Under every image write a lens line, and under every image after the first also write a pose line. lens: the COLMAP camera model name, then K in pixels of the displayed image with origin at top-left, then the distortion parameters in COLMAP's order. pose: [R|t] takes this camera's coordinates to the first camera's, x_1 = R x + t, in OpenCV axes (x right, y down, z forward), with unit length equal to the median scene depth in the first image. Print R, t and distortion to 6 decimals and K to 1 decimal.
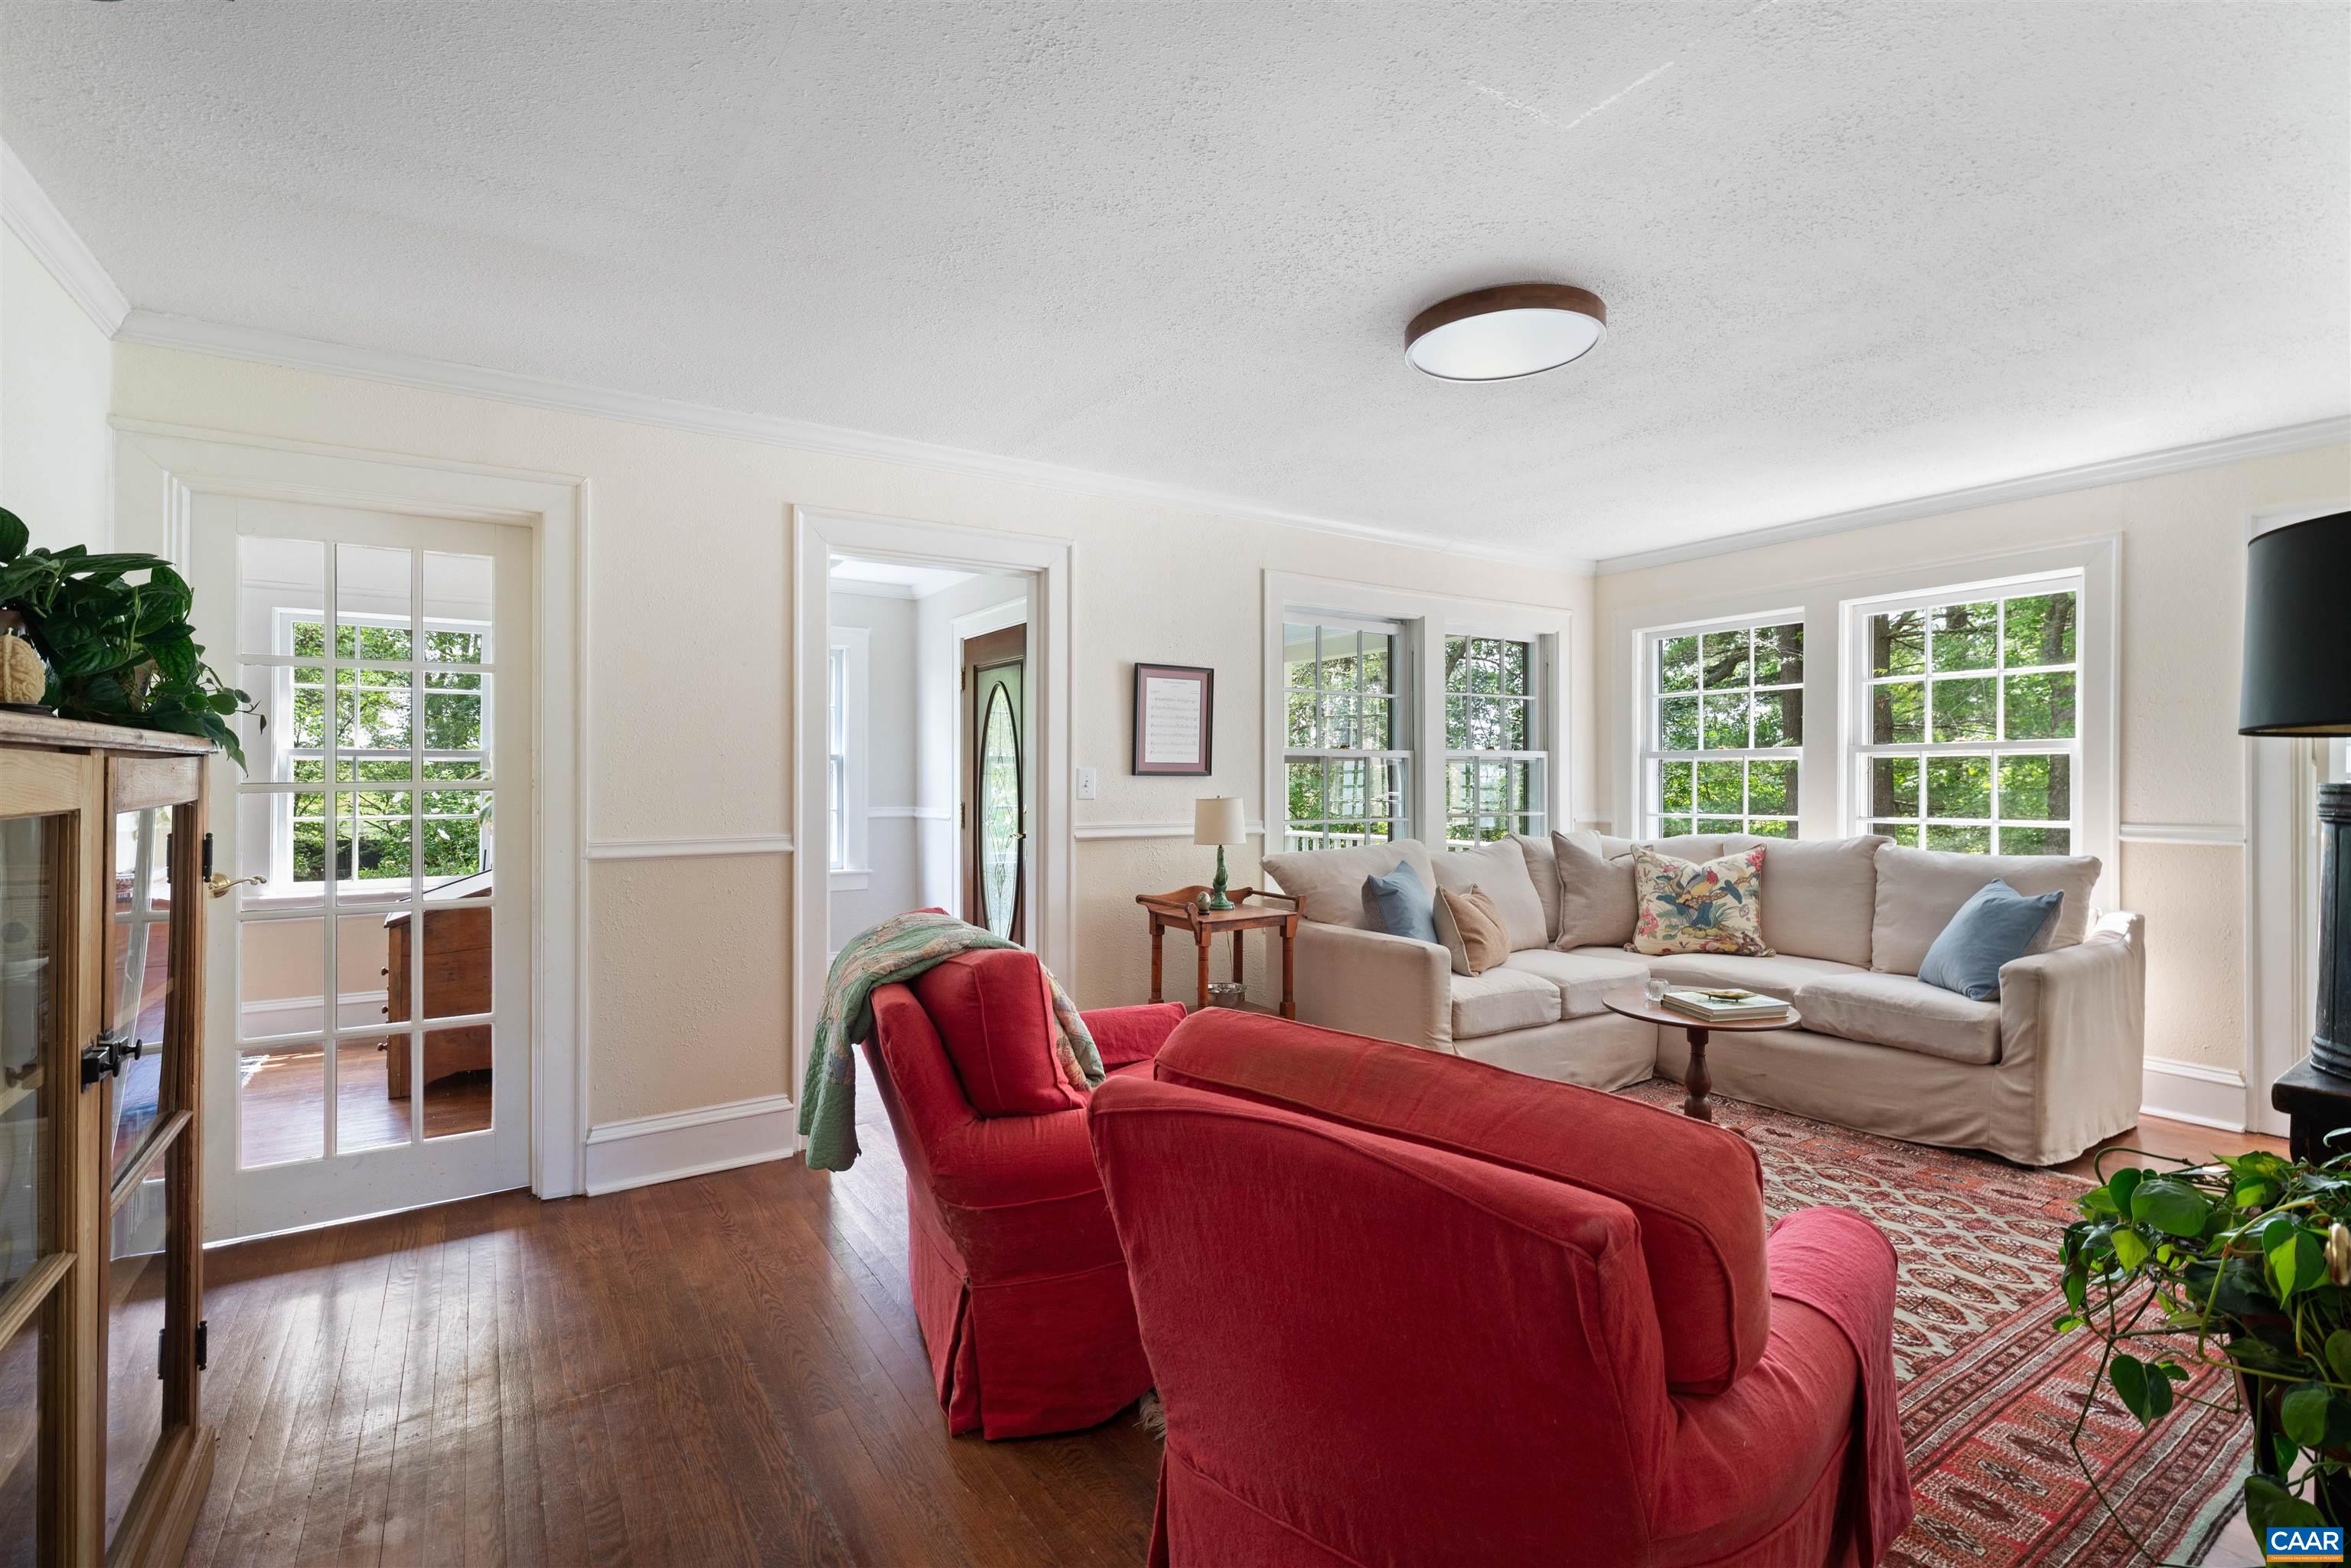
lens RADIAL K [[1080.2, 0, 1166.6], [0, 1080.2, 773.0], [0, 0, 1]] dist [-0.001459, 0.000195]
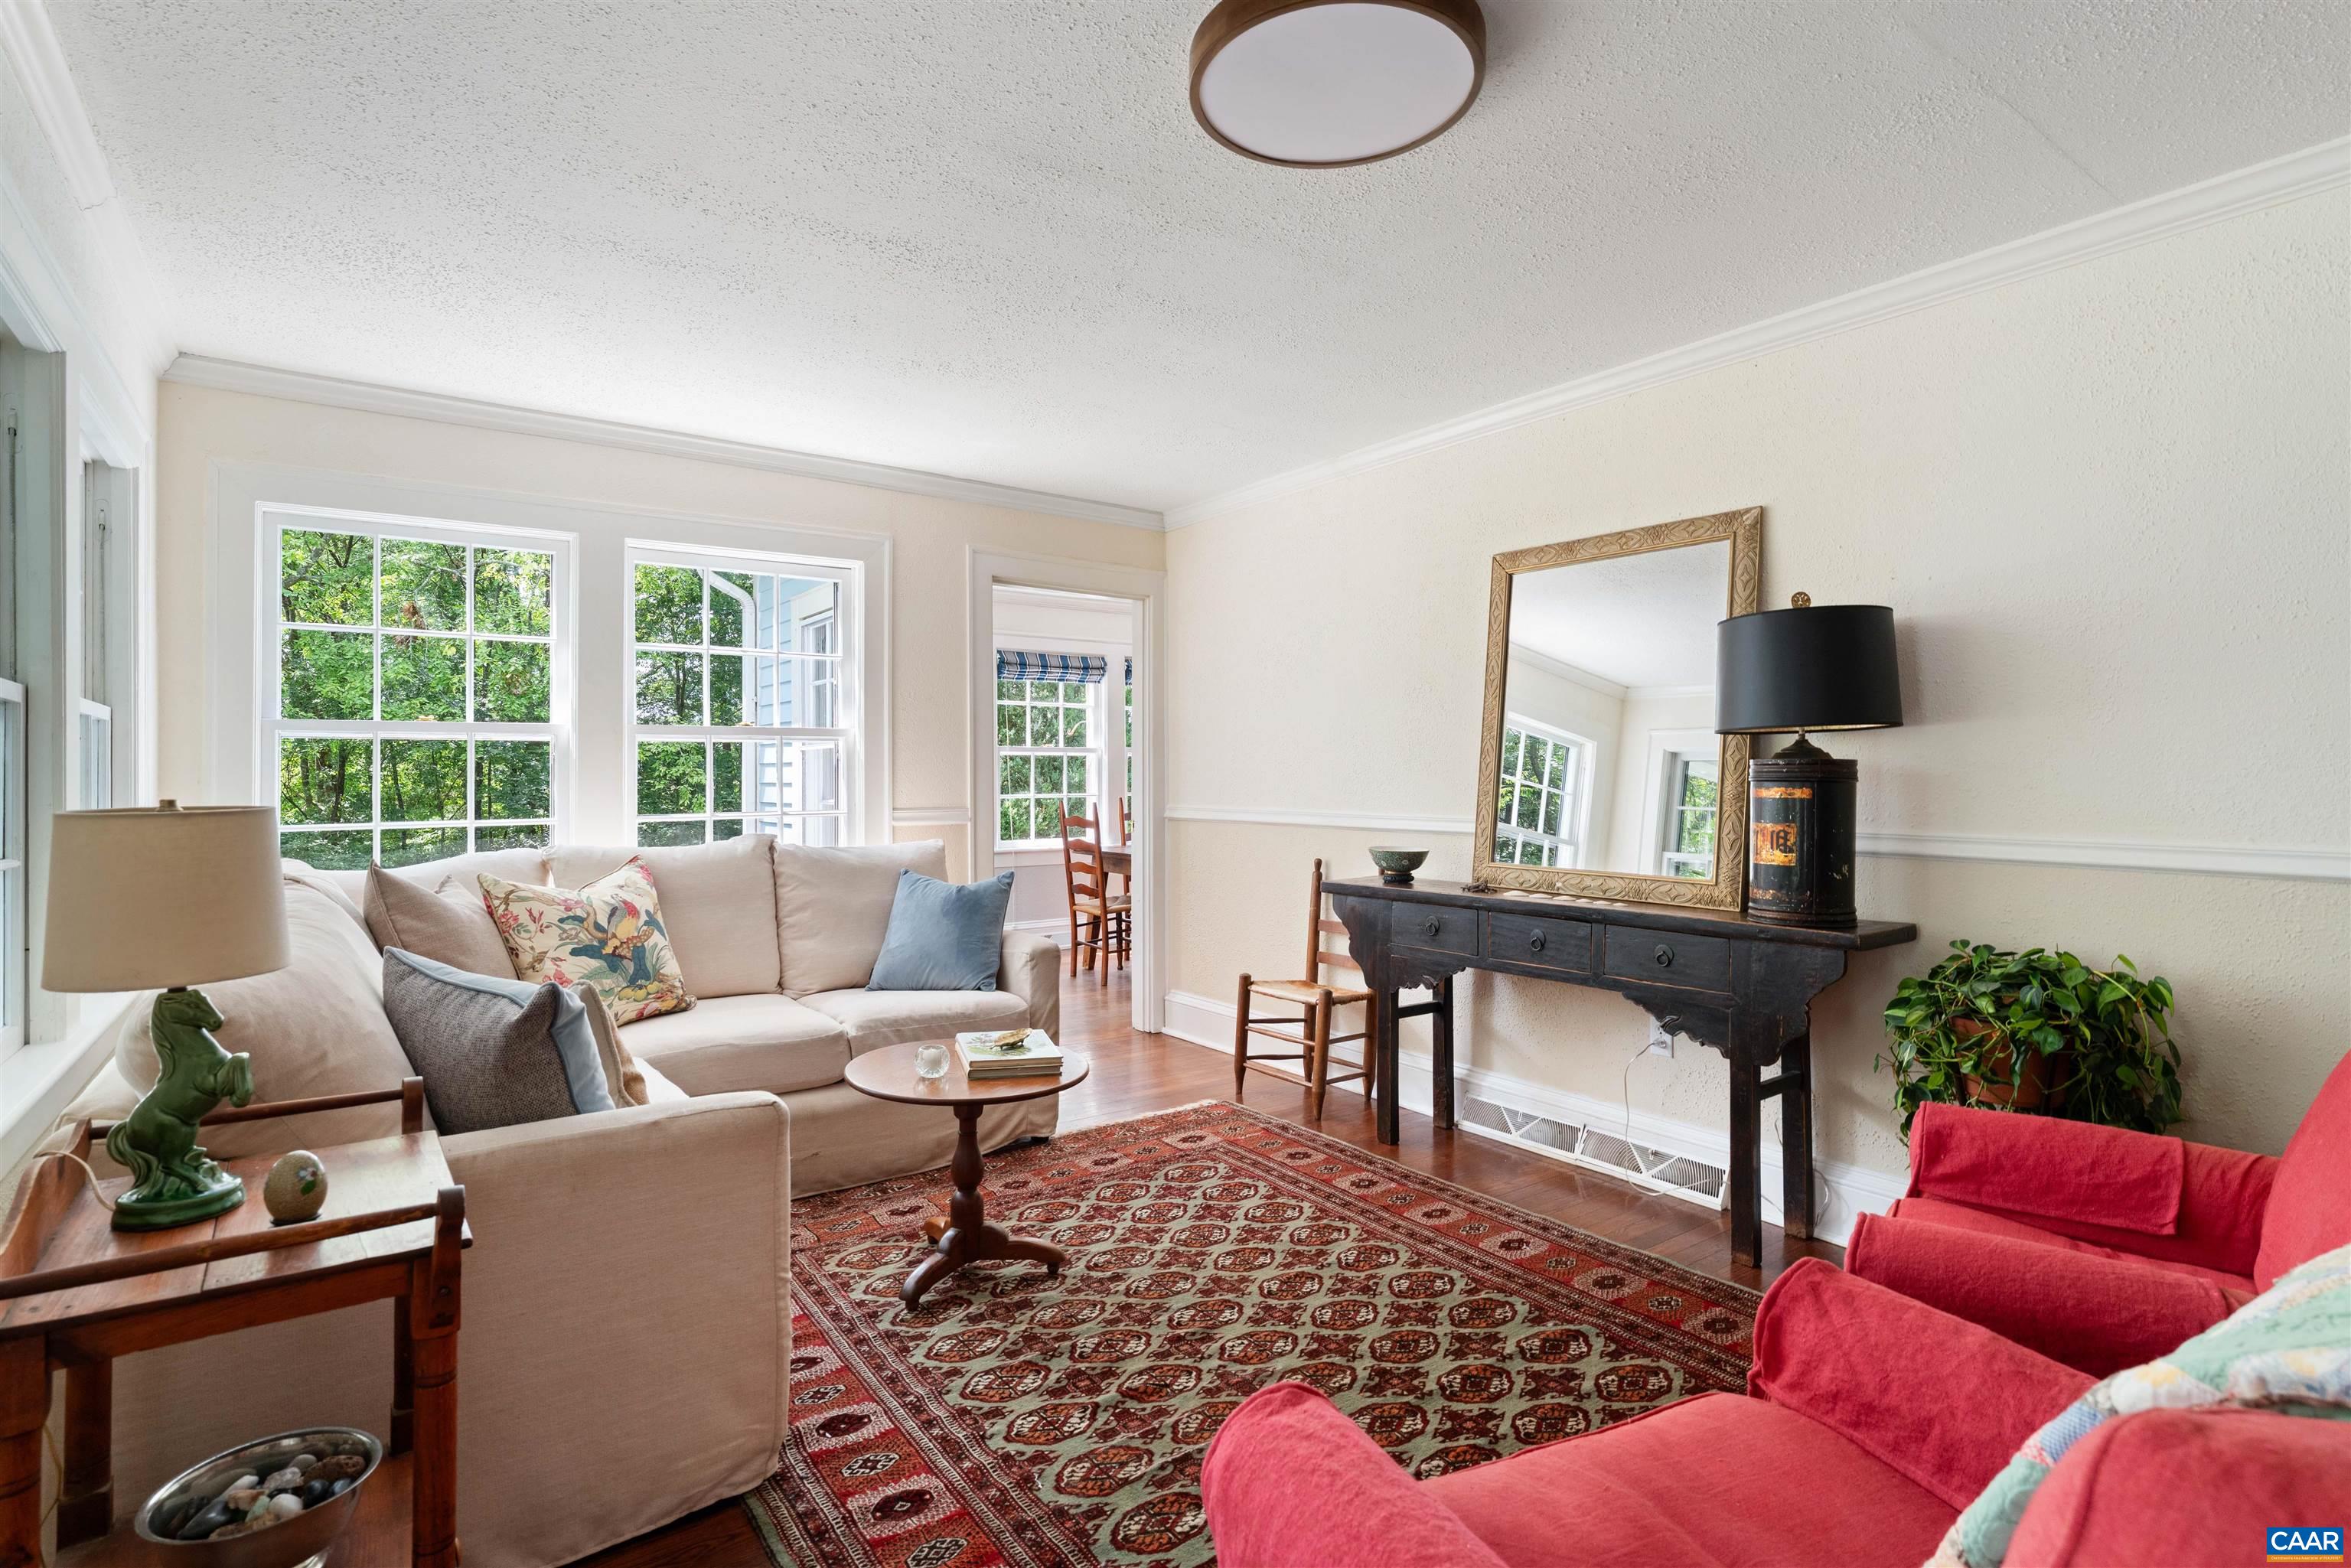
lens RADIAL K [[1147.5, 0, 1175.5], [0, 1147.5, 784.0], [0, 0, 1]] dist [-0.000667, -0.000087]
pose [[-0.042786, -0.004167, 0.999076, -0.275839], [-0.000974, 0.999991, 0.004130, 0.018163], [-0.999084, -0.000796, -0.042790, 0.834106]]
